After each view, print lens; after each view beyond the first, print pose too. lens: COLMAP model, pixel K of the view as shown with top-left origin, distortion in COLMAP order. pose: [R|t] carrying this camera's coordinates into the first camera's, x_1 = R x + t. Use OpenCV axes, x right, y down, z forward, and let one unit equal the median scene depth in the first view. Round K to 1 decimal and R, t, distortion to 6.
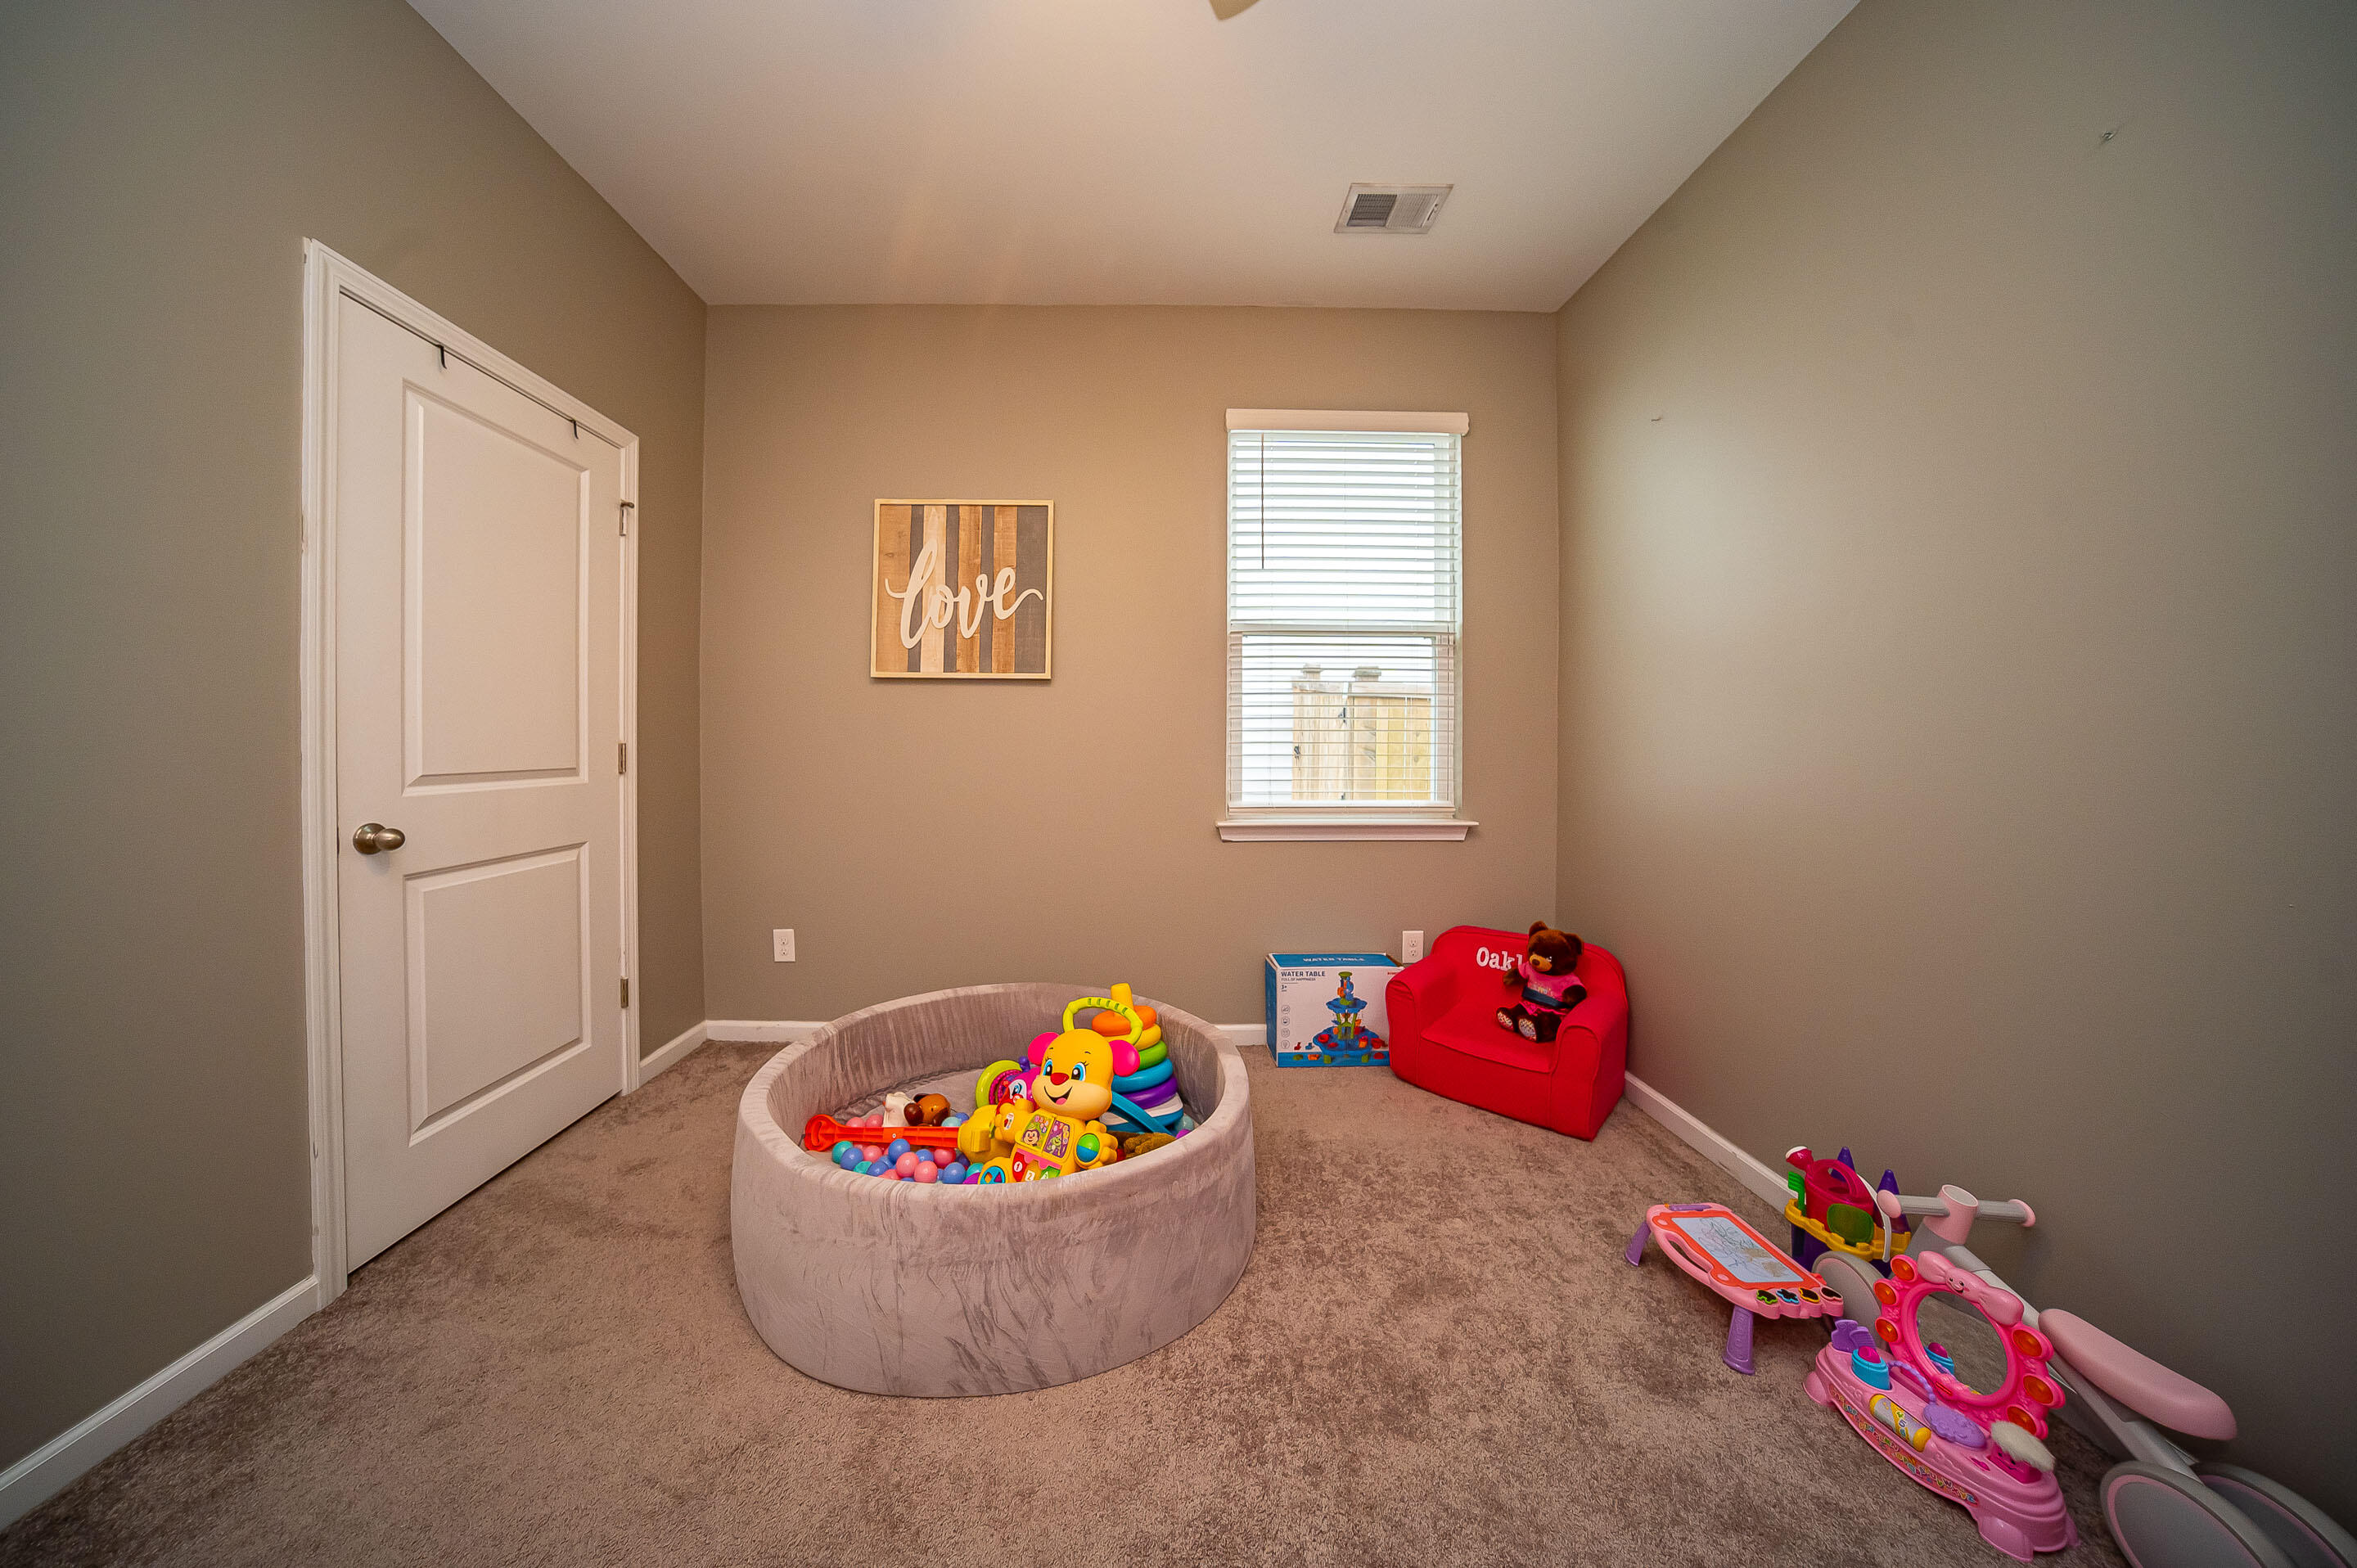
lens RADIAL K [[733.0, 0, 1168.5], [0, 733.0, 751.0], [0, 0, 1]] dist [-0.043968, 0.011527]
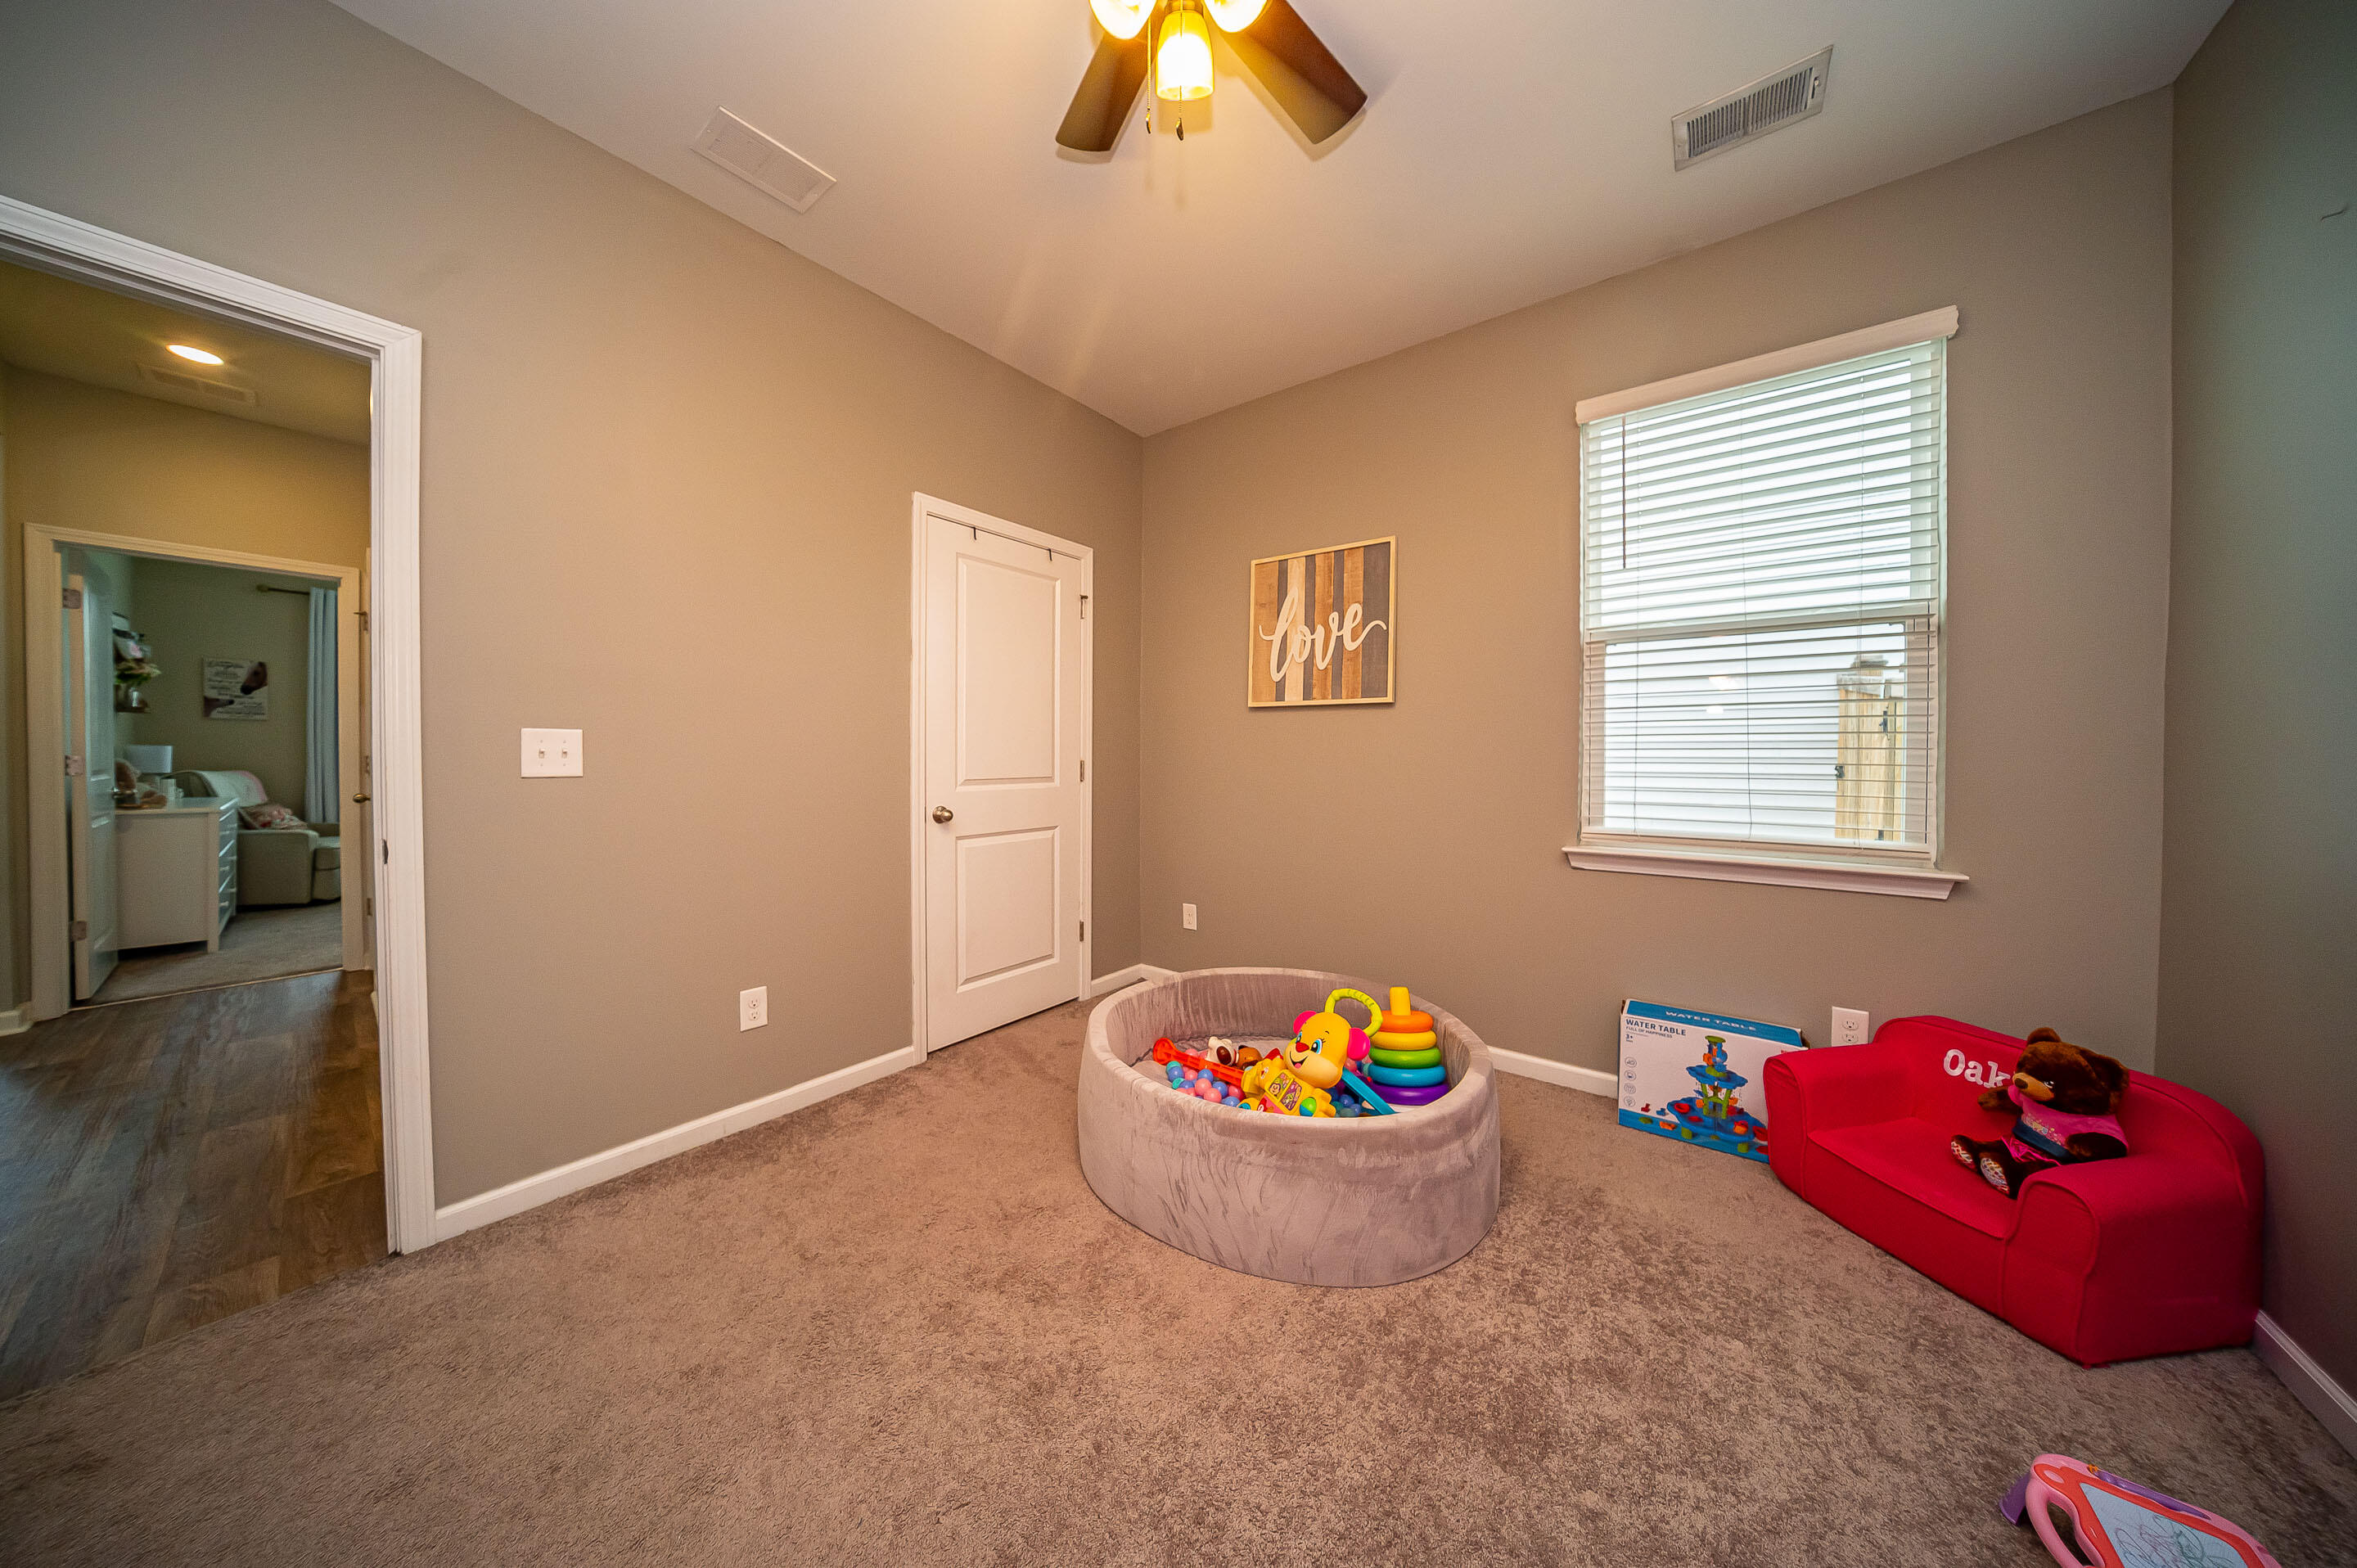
lens RADIAL K [[710.7, 0, 1162.2], [0, 710.7, 765.7], [0, 0, 1]] dist [-0.033479, 0.006980]
pose [[0.779260, 0.010034, -0.626621, 0.248864], [-0.009029, 0.999948, 0.004784, -0.007656], [0.626636, 0.001930, 0.779310, -0.026043]]
